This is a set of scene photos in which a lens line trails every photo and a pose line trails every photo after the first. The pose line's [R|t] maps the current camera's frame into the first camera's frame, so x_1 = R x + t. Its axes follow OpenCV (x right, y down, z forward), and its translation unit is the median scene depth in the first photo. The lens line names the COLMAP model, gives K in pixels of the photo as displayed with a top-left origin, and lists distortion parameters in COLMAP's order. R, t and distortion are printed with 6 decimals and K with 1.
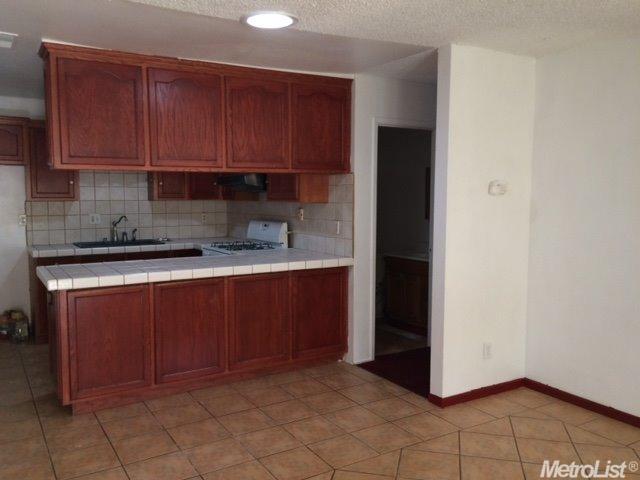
lens RADIAL K [[551.0, 0, 316.2], [0, 551.0, 240.8], [0, 0, 1]] dist [0.050357, -0.012464]
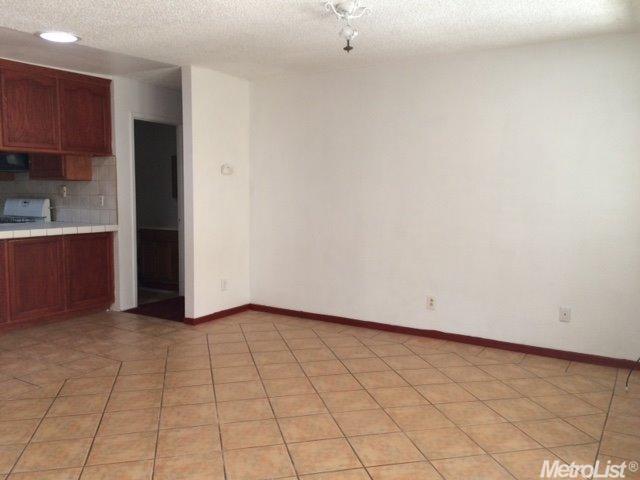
lens RADIAL K [[551.0, 0, 316.2], [0, 551.0, 240.8], [0, 0, 1]] dist [0.050357, -0.012464]
pose [[0.892020, -0.035718, 0.450582, -0.098572], [0.032574, 0.999361, 0.014733, 0.064300], [-0.450821, 0.001535, 0.892613, -0.317226]]
